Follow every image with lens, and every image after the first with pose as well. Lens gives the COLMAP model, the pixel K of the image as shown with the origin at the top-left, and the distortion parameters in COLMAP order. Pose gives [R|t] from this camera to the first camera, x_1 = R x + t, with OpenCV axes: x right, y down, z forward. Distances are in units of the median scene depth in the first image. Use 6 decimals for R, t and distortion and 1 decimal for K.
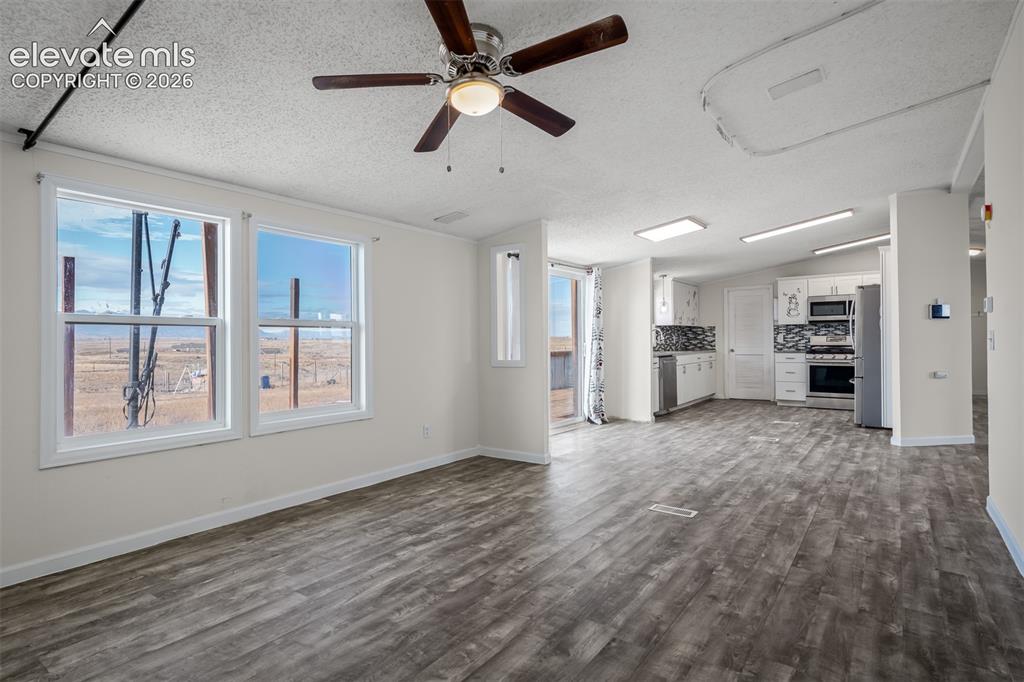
lens RADIAL K [[524.9, 0, 508.6], [0, 524.9, 341.4], [0, 0, 1]] dist [-0.001421, -0.000352]
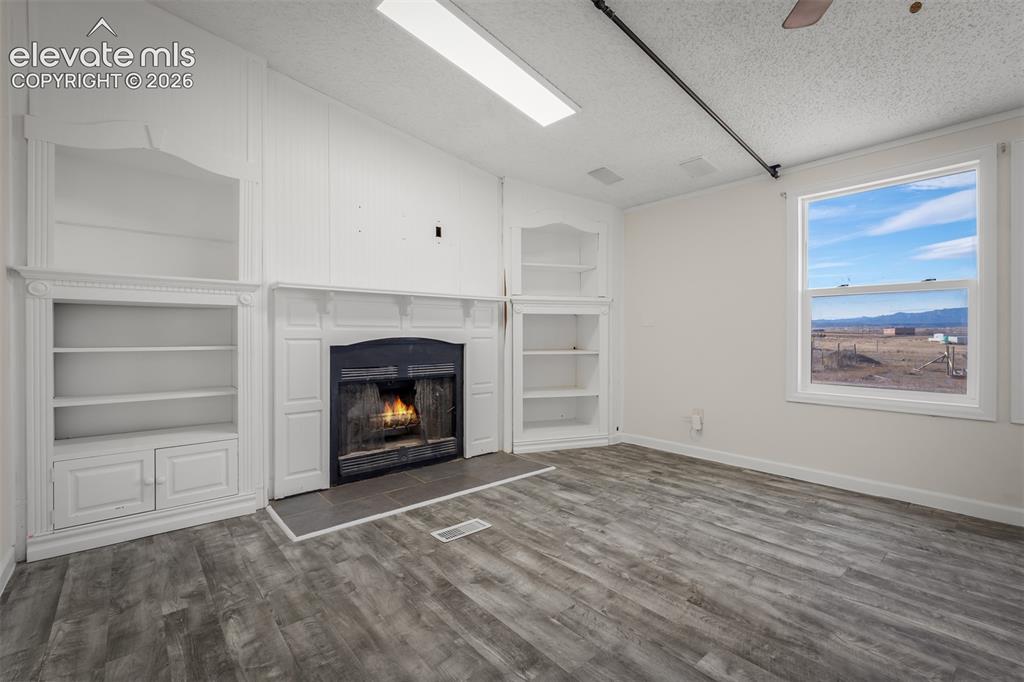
lens RADIAL K [[451.9, 0, 515.2], [0, 451.9, 334.3], [0, 0, 1]] dist [-0.000854, 0.000150]
pose [[-0.226247, 0.008522, -0.974033, 0.463369], [0.005020, 0.999959, 0.007582, 0.051045], [0.974057, -0.003174, -0.226280, 0.563966]]
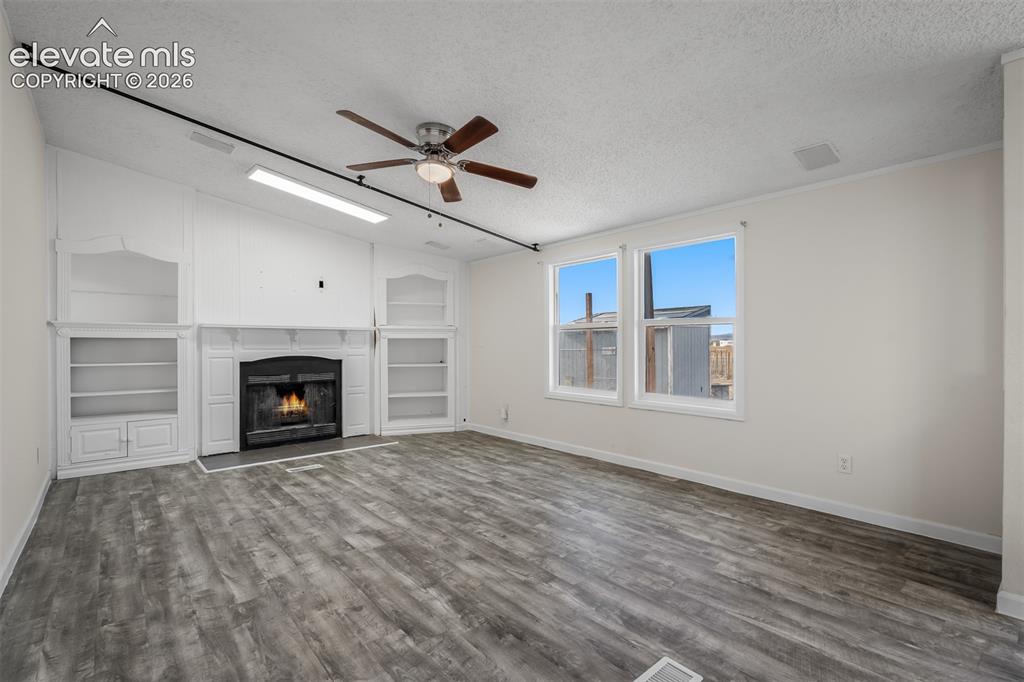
lens RADIAL K [[451.9, 0, 502.5], [0, 451.9, 346.1], [0, 0, 1]] dist [-0.000854, 0.000150]
pose [[-0.217947, 0.012408, -0.975882, 0.980393], [0.004328, 0.999922, 0.011747, 0.008003], [0.975951, -0.001663, -0.217984, 1.255505]]
